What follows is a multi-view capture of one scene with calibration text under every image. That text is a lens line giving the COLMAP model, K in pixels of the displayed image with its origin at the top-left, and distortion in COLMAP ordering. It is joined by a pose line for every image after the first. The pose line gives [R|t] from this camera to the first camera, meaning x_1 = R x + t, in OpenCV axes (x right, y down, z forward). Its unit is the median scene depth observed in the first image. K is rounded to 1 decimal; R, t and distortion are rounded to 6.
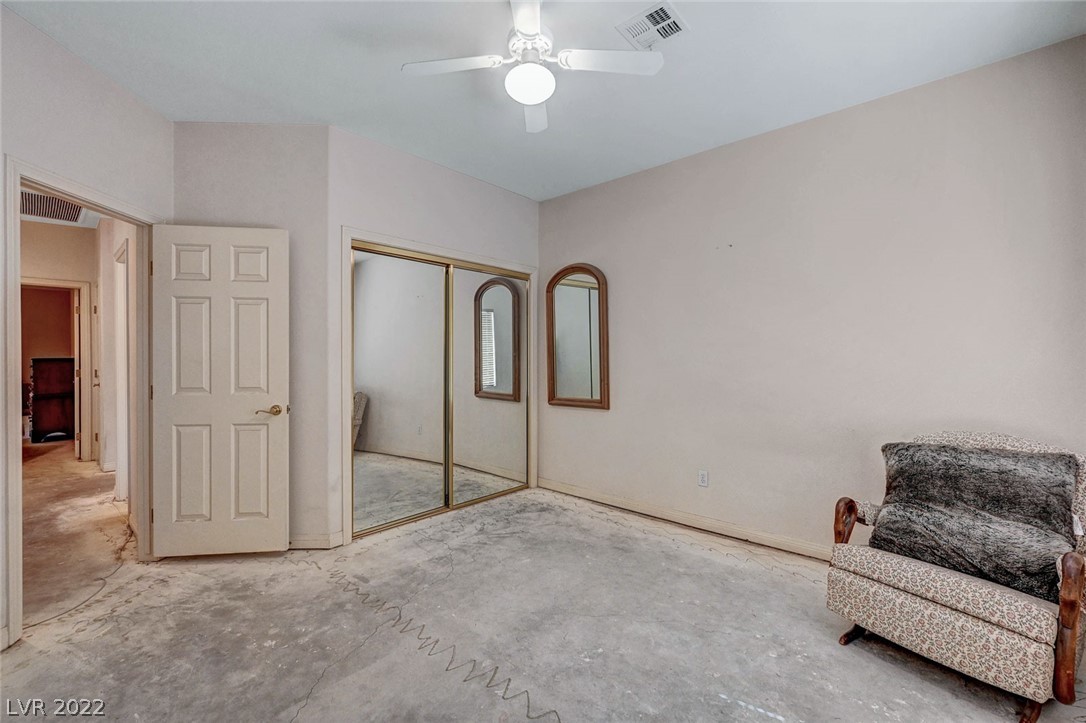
lens RADIAL K [[445.4, 0, 543.0], [0, 445.4, 361.5], [0, 0, 1]] dist [0.000942, 0.000080]
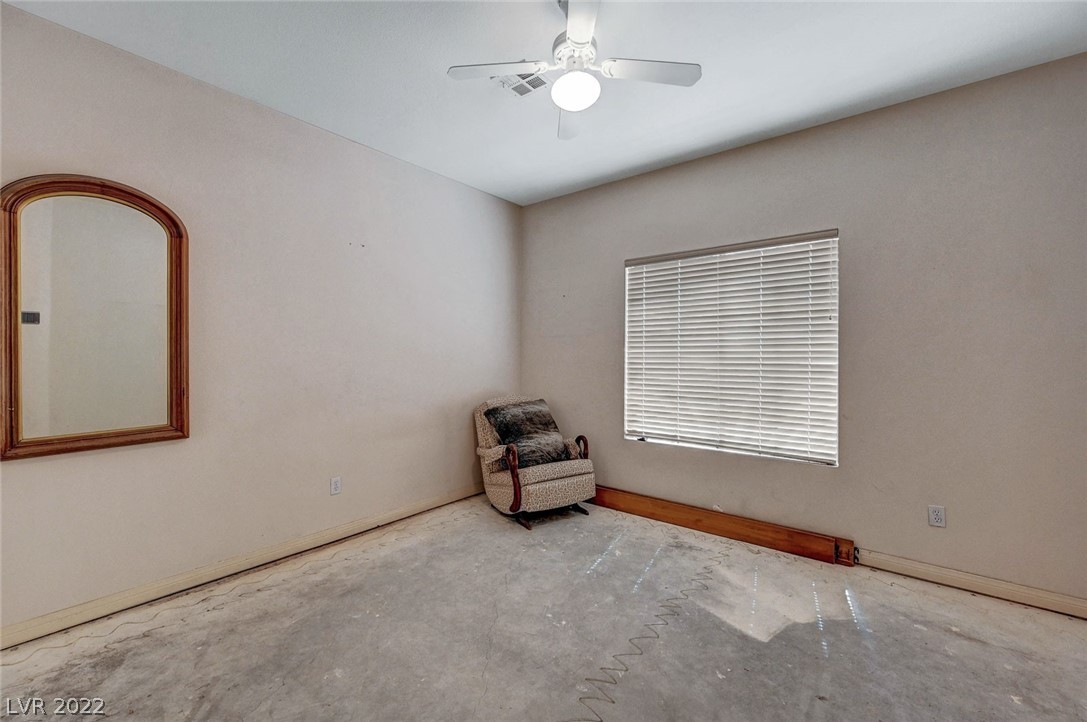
lens RADIAL K [[428.0, 0, 540.8], [0, 428.0, 354.3], [0, 0, 1]] dist [0.000883, 0.000110]
pose [[-0.027992, 0.001939, 0.999606, -0.599143], [0.004527, 0.999988, -0.001813, -0.008734], [-0.999598, 0.004474, -0.028001, 0.654547]]
